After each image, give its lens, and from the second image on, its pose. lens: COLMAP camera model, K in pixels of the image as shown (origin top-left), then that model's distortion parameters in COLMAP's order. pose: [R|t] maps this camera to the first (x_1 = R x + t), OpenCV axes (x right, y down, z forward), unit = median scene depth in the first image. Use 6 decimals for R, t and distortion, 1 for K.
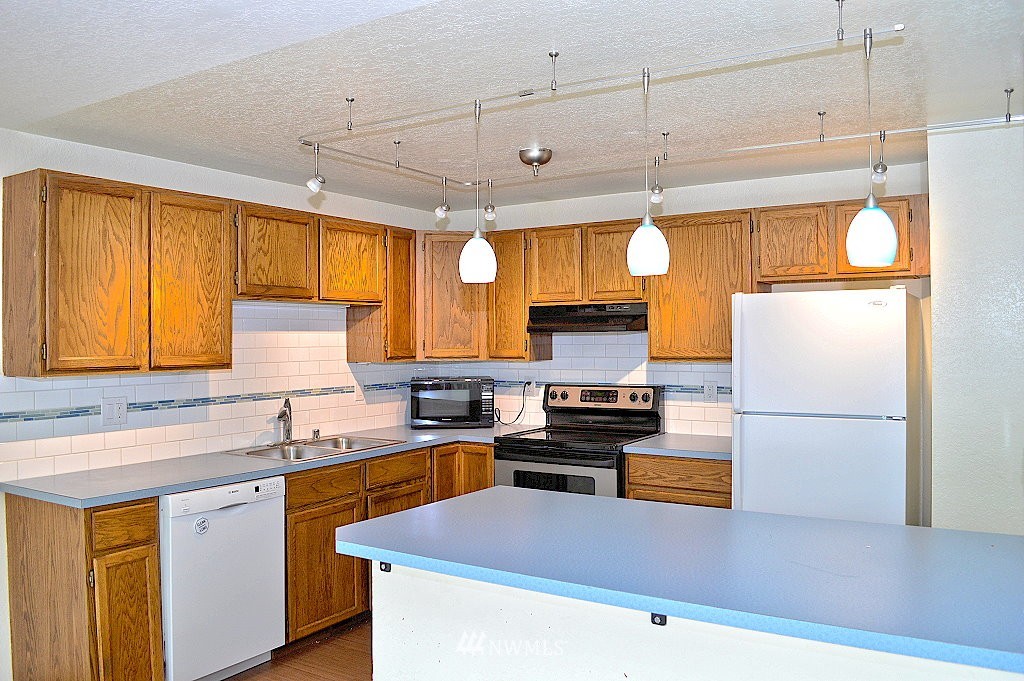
lens RADIAL K [[815.2, 0, 512.0], [0, 815.2, 340.5], [0, 0, 1]] dist [-0.070194, -0.002366]
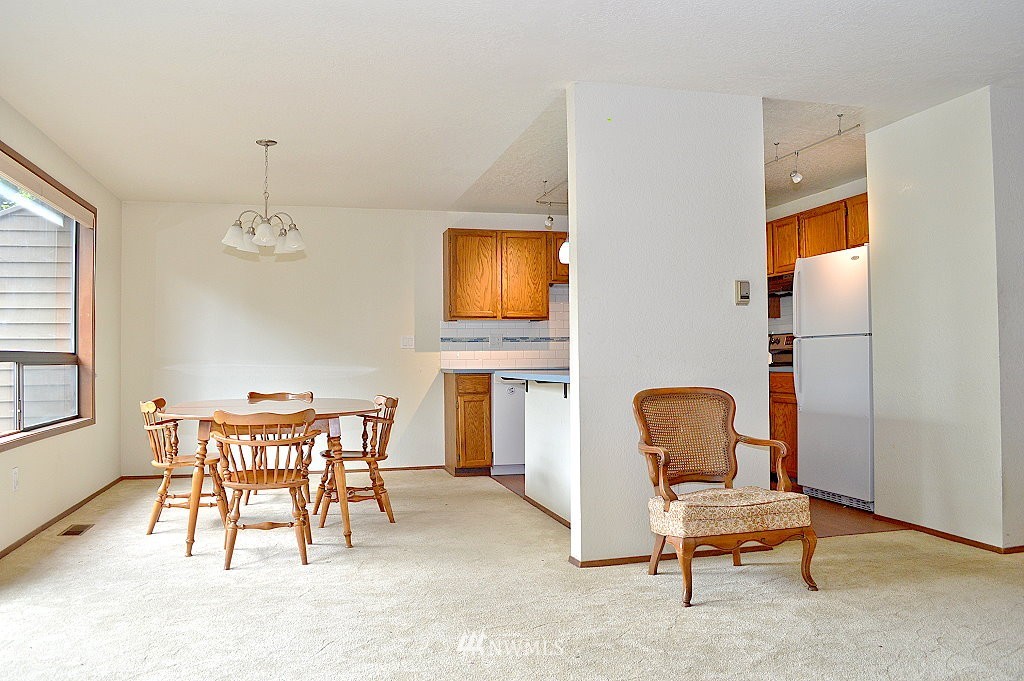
lens RADIAL K [[815.2, 0, 512.0], [0, 815.2, 340.5], [0, 0, 1]] dist [-0.070194, -0.002366]
pose [[0.727098, -0.013595, -0.686399, 0.819017], [0.001619, 0.999835, -0.018088, 0.106854], [0.686532, 0.012040, 0.727000, -0.411533]]
